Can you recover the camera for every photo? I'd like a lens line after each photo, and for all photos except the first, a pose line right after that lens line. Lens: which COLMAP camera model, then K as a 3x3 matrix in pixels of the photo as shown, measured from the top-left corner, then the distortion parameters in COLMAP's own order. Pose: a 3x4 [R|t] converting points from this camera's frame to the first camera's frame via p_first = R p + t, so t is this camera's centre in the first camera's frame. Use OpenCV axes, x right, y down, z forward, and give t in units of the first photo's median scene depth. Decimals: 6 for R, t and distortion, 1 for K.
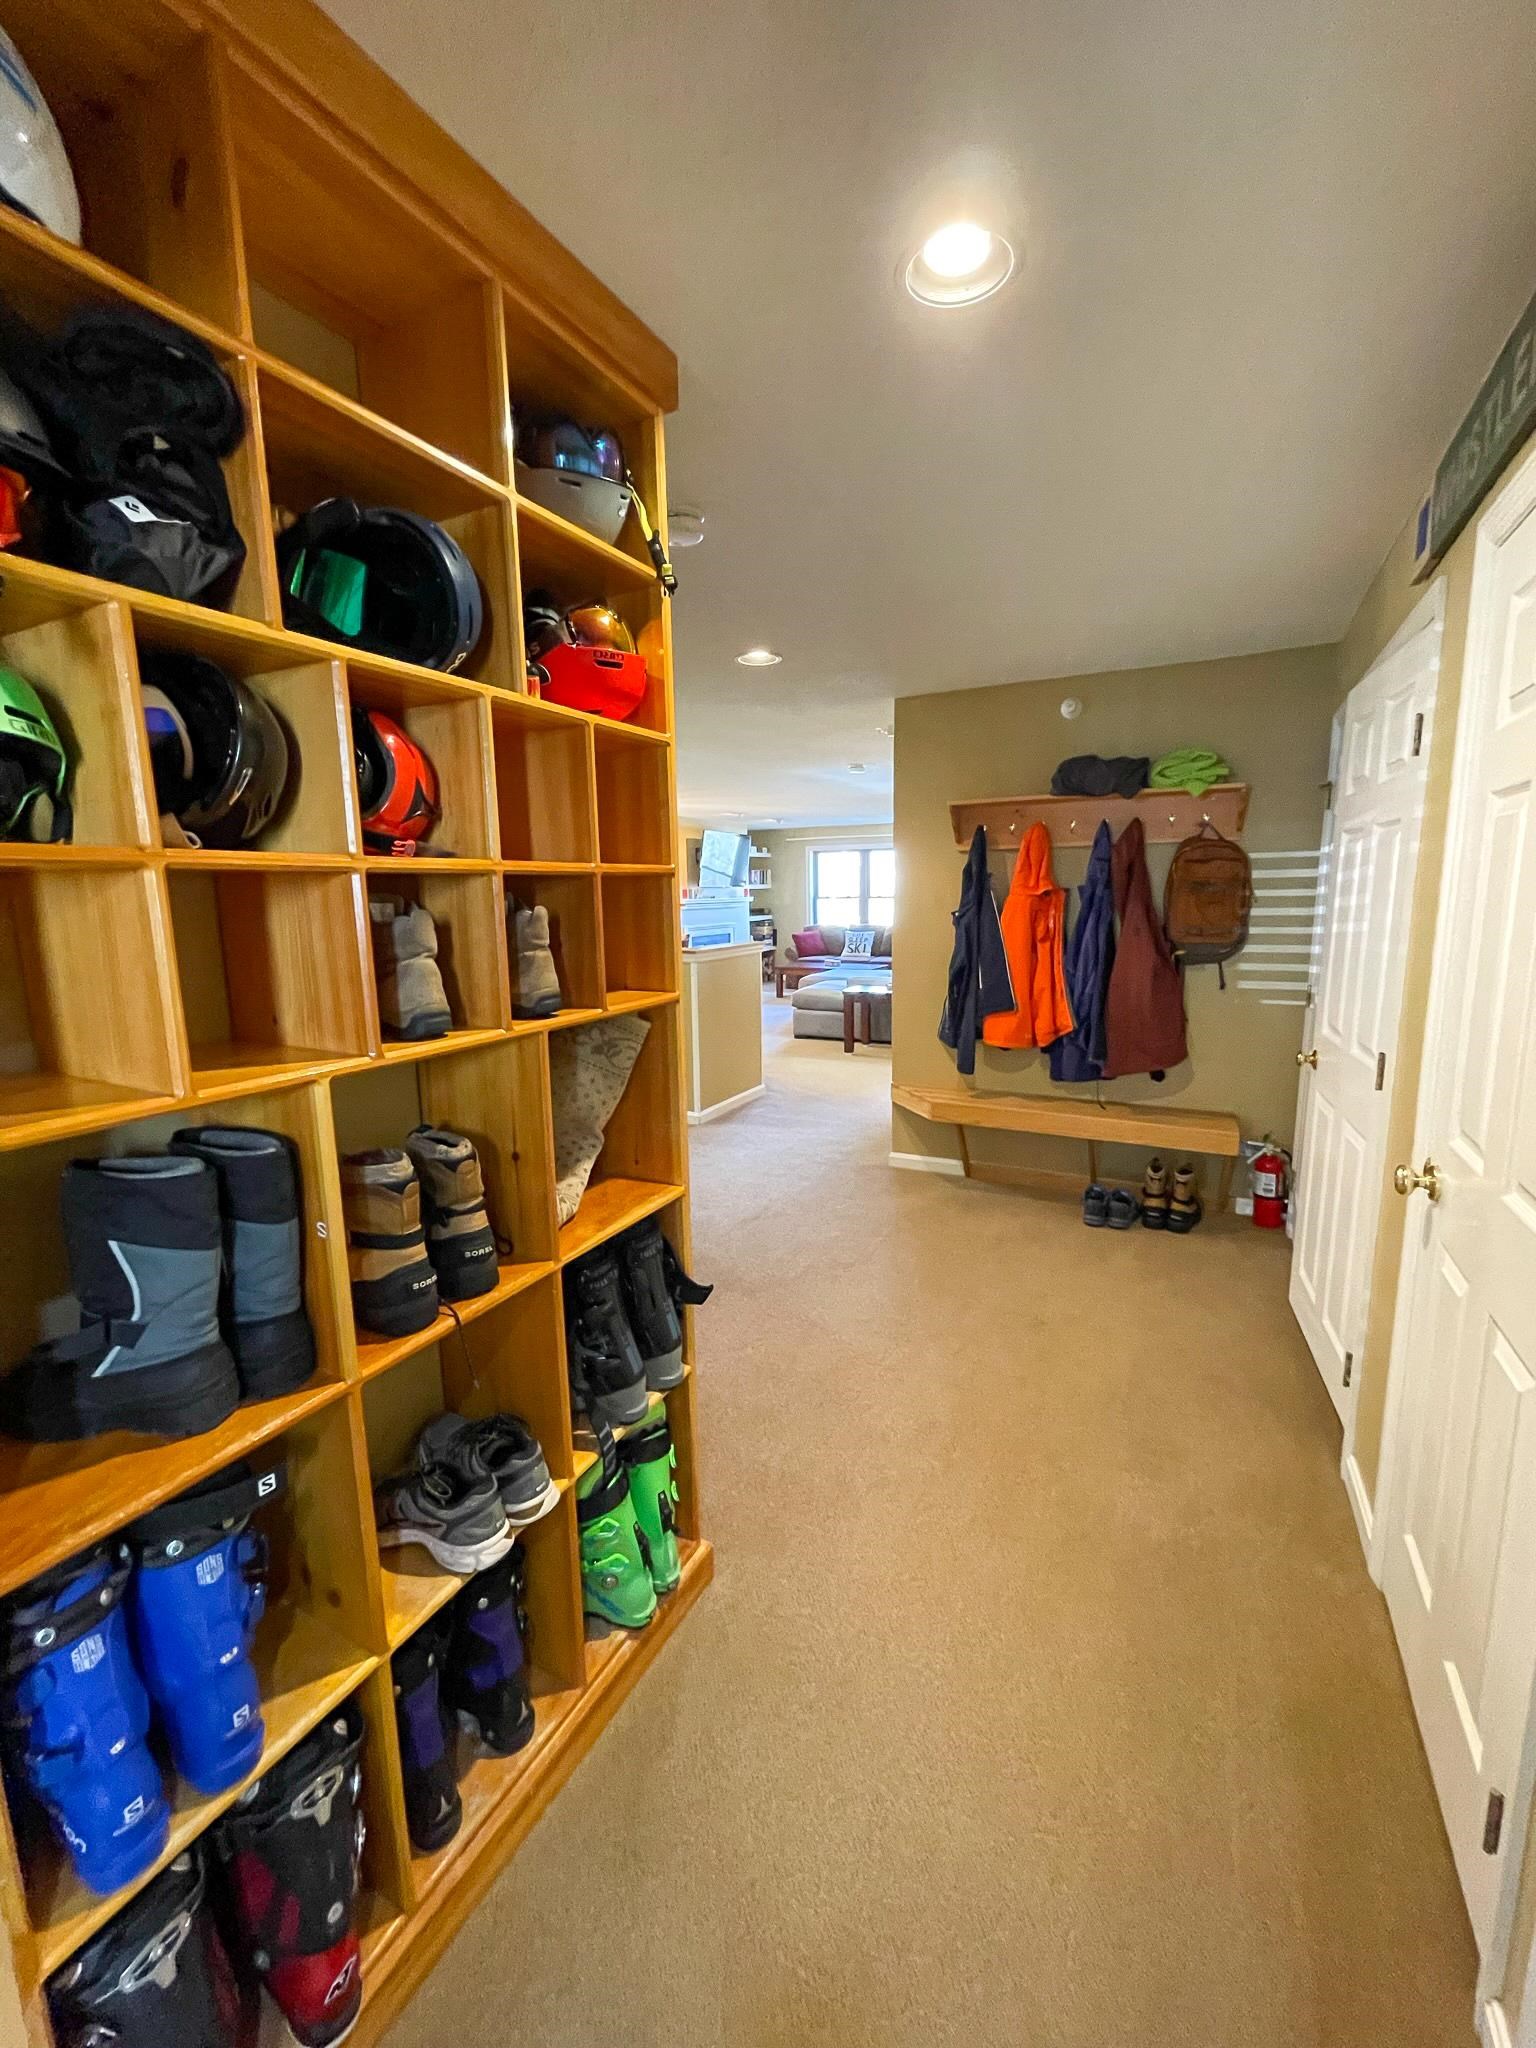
lens RADIAL K [[831.4, 0, 768.0], [0, 831.4, 1024.0], [0, 0, 1]] dist [-0.000796, 0.000128]
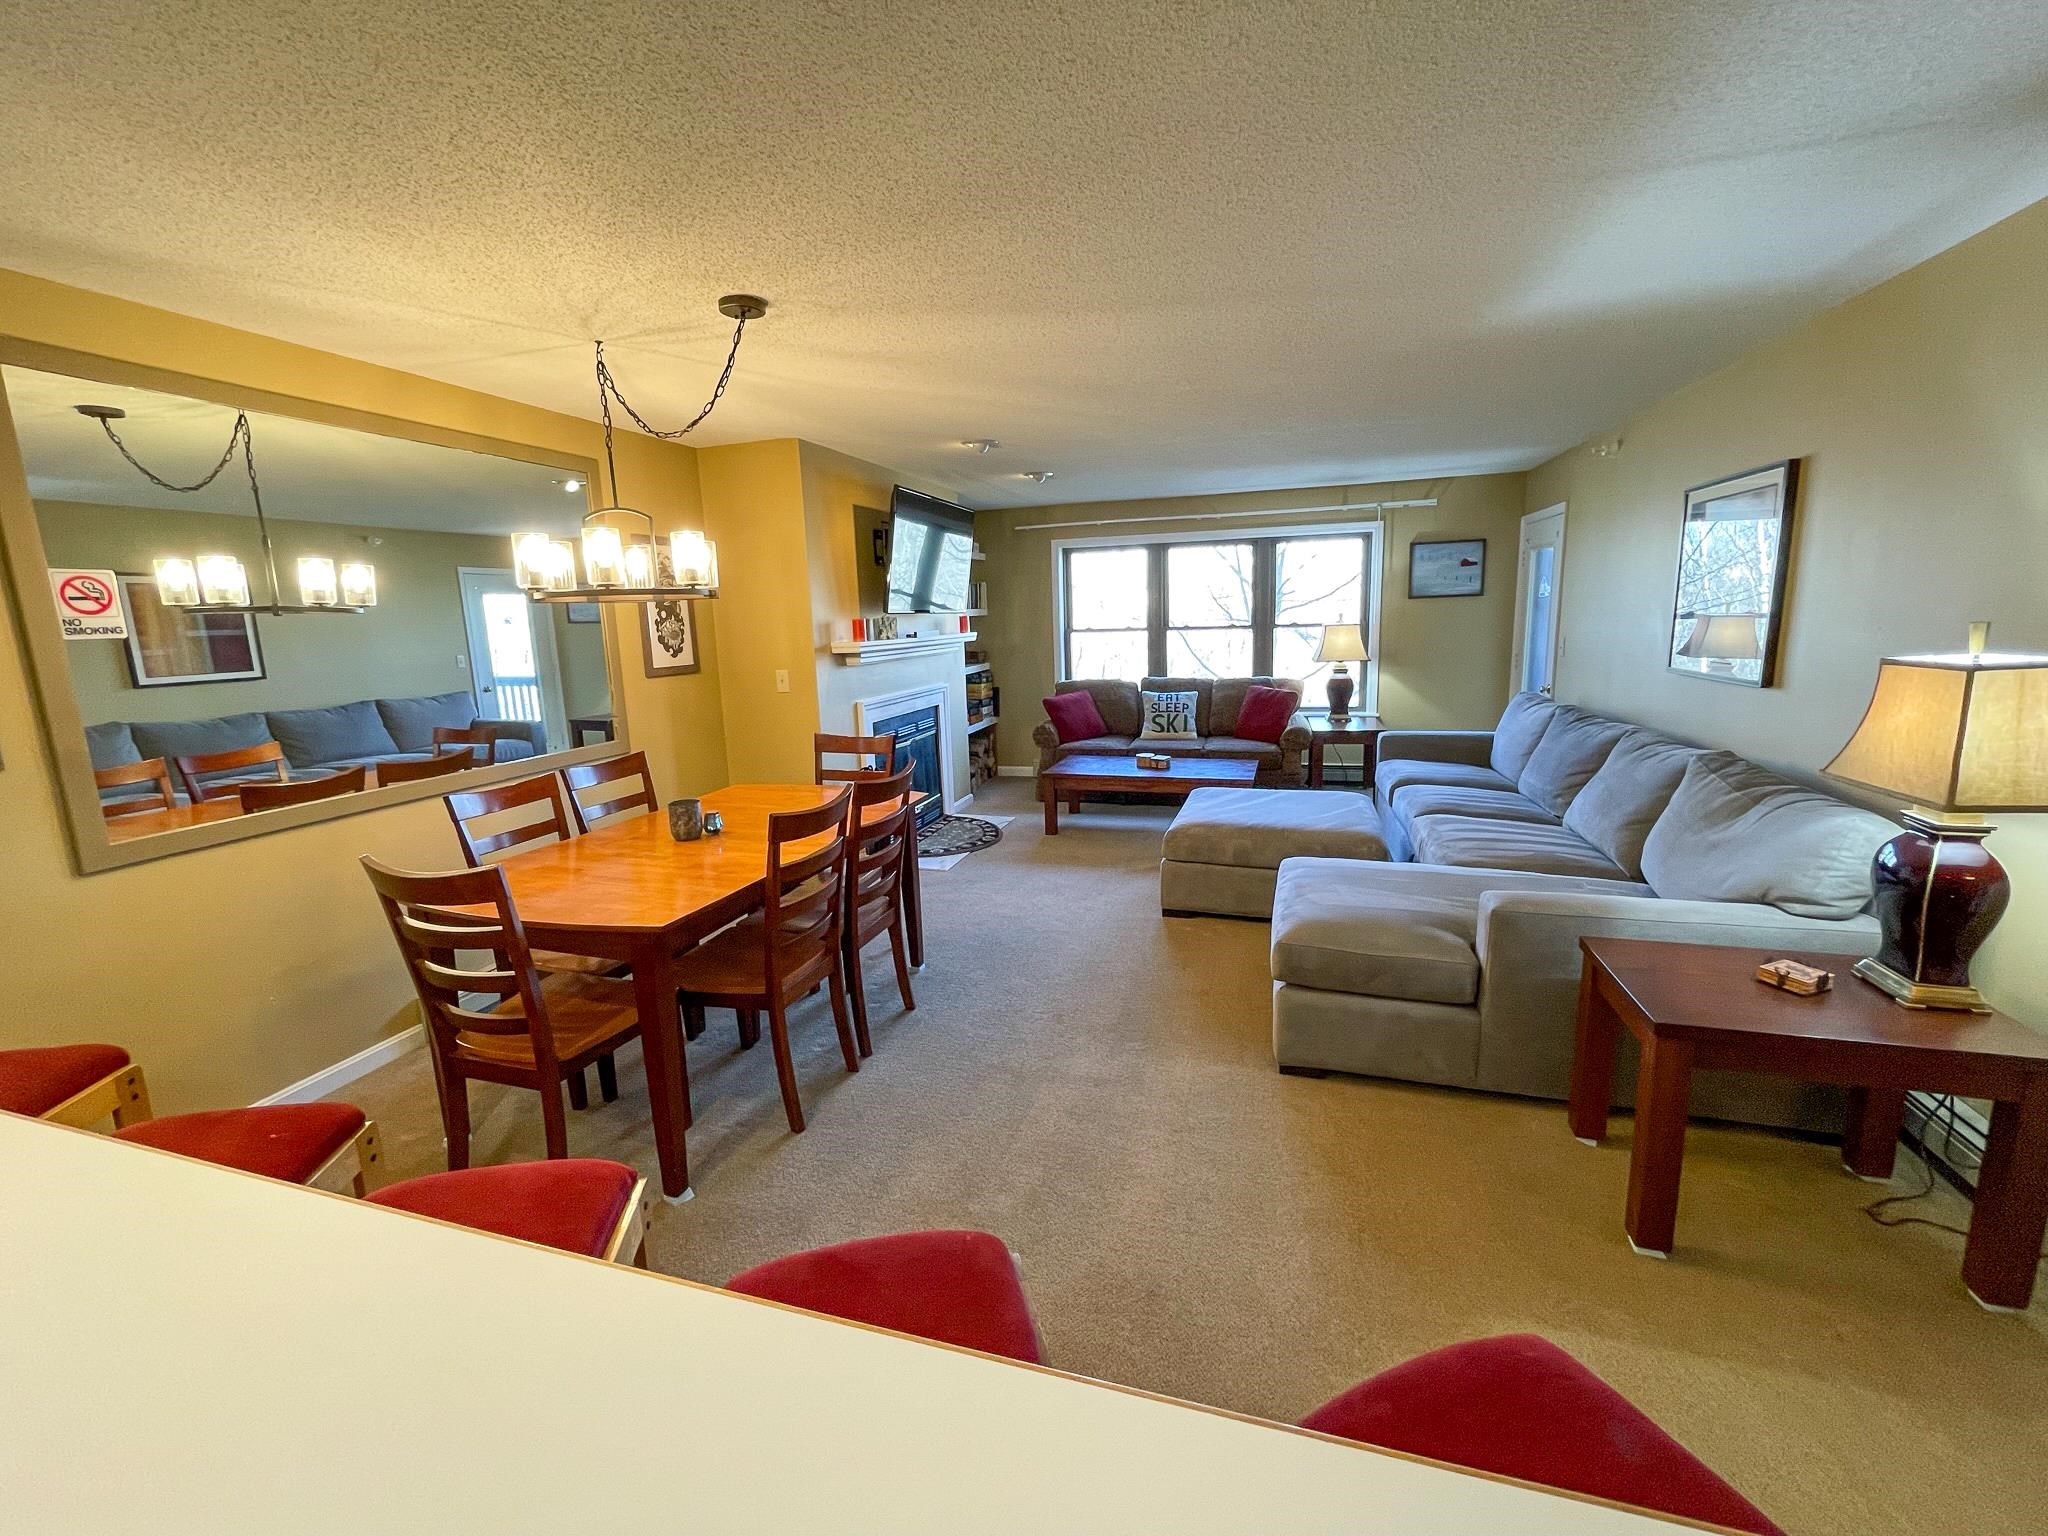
lens RADIAL K [[831.4, 0, 1025.7], [0, 831.4, 760.7], [0, 0, 1]] dist [-0.000796, 0.000128]
pose [[0.984015, -0.046415, 0.171930, -0.077684], [0.044755, 0.998906, 0.013520, -0.075977], [-0.172370, -0.005609, 0.985016, 0.466834]]
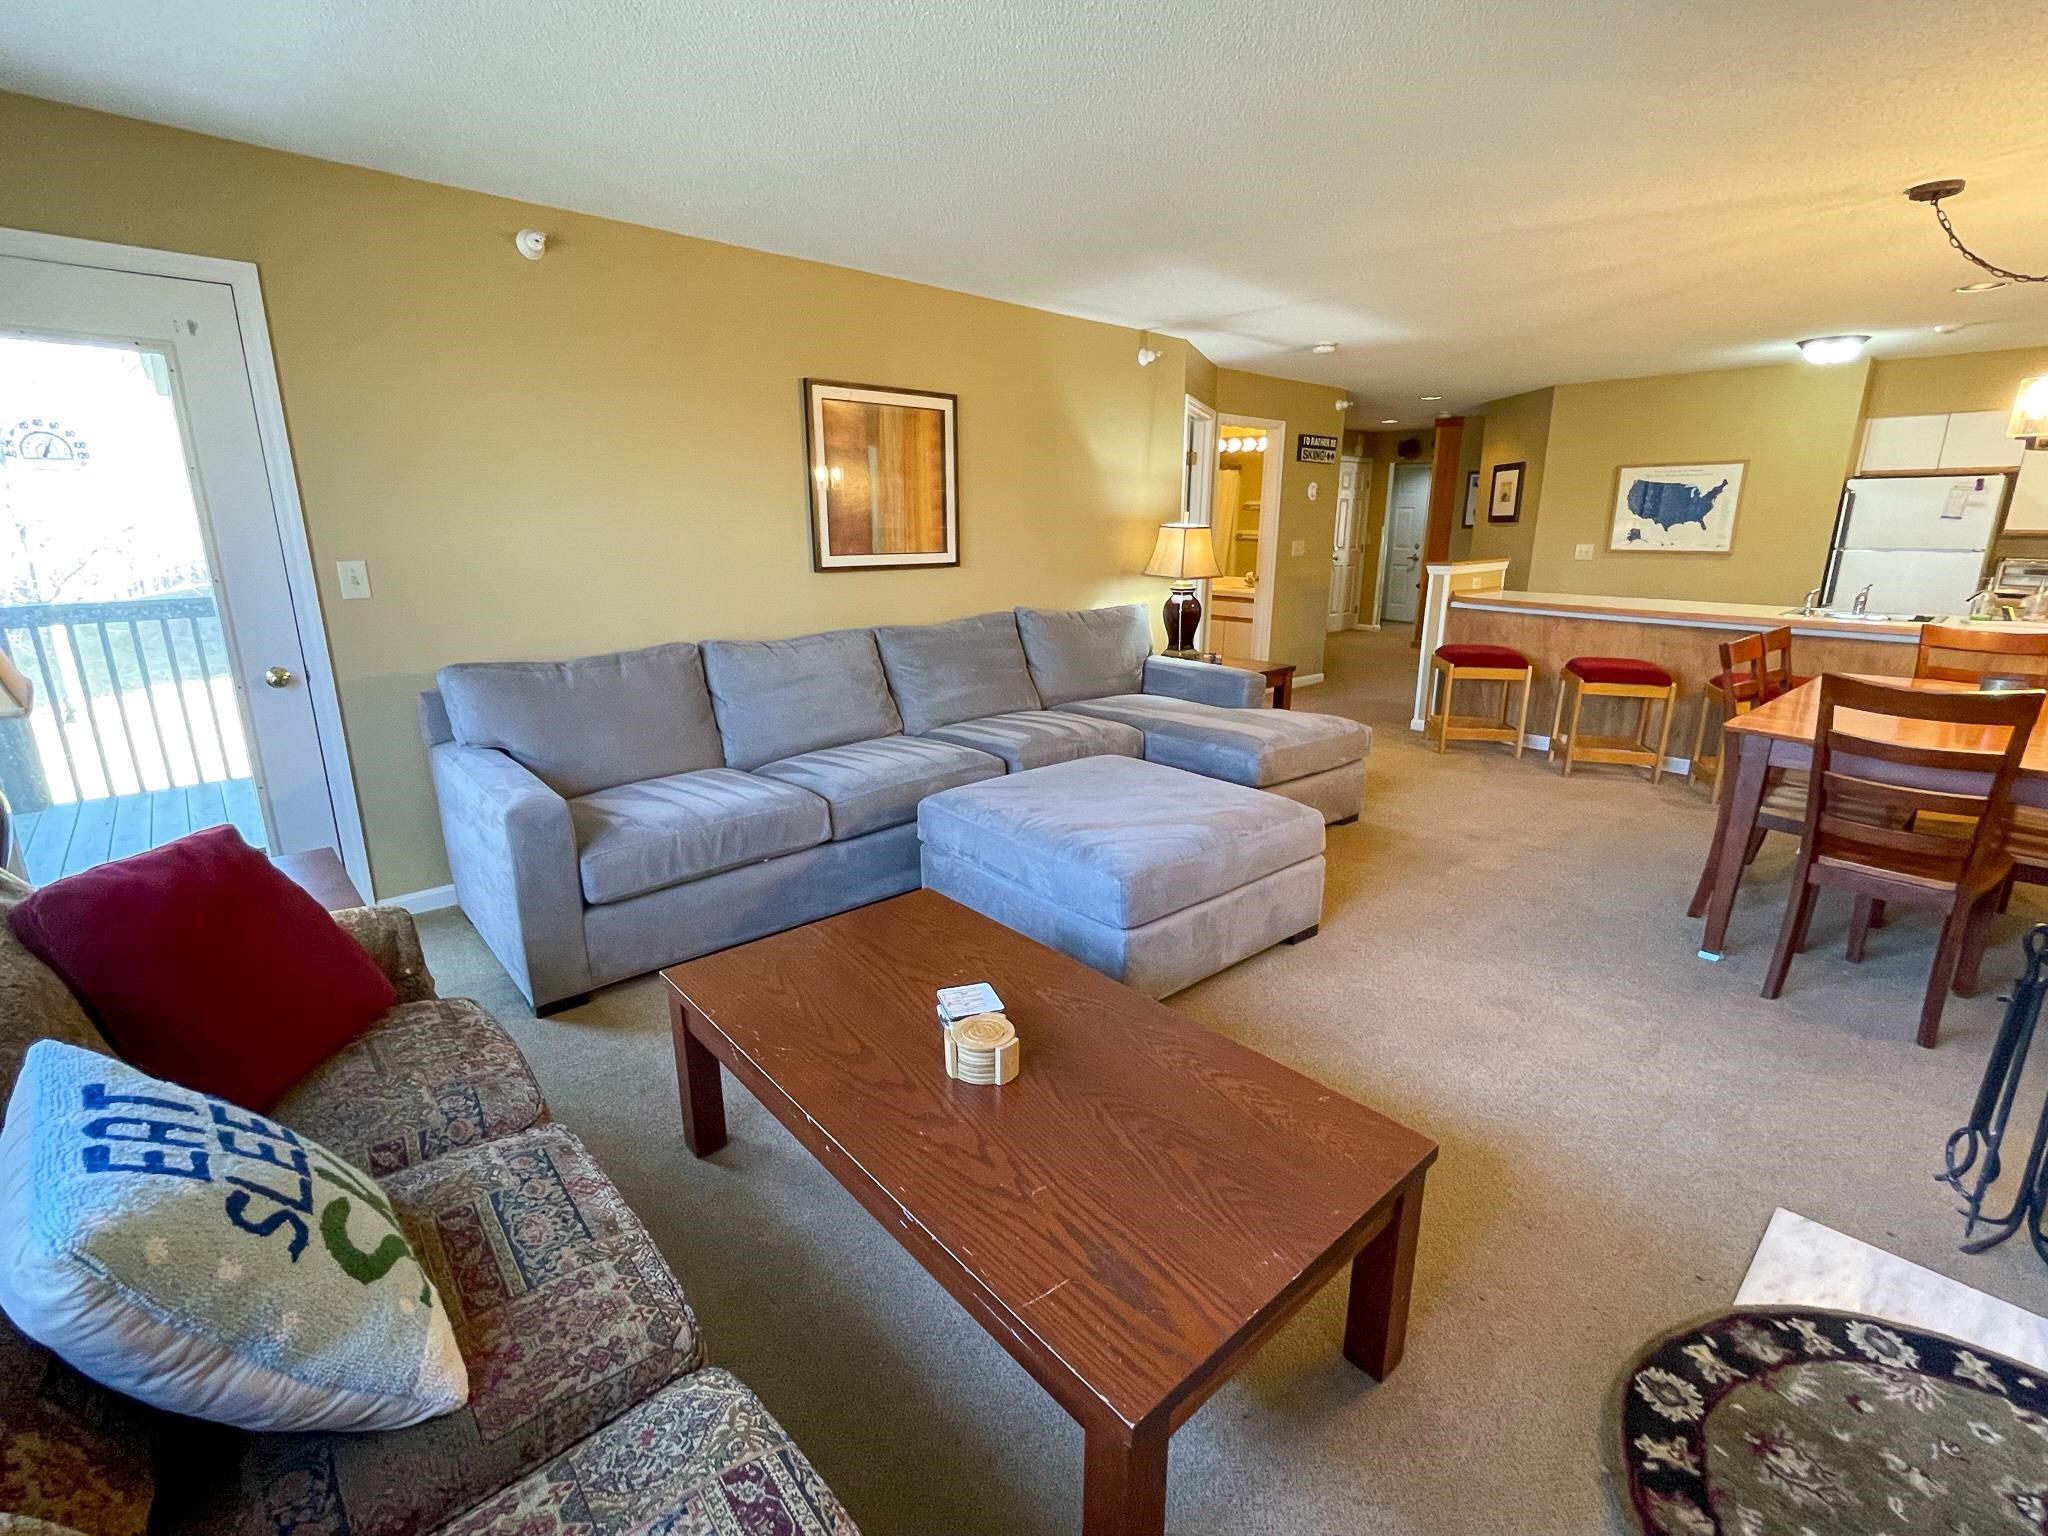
lens RADIAL K [[922.3, 0, 1026.6], [0, 922.3, 761.0], [0, 0, 1]] dist [-0.001364, -0.000388]
pose [[-0.933487, -0.078561, 0.349900, 0.016417], [0.069394, 0.917696, 0.391177, -0.155843], [-0.351833, 0.389439, -0.851205, 1.005473]]
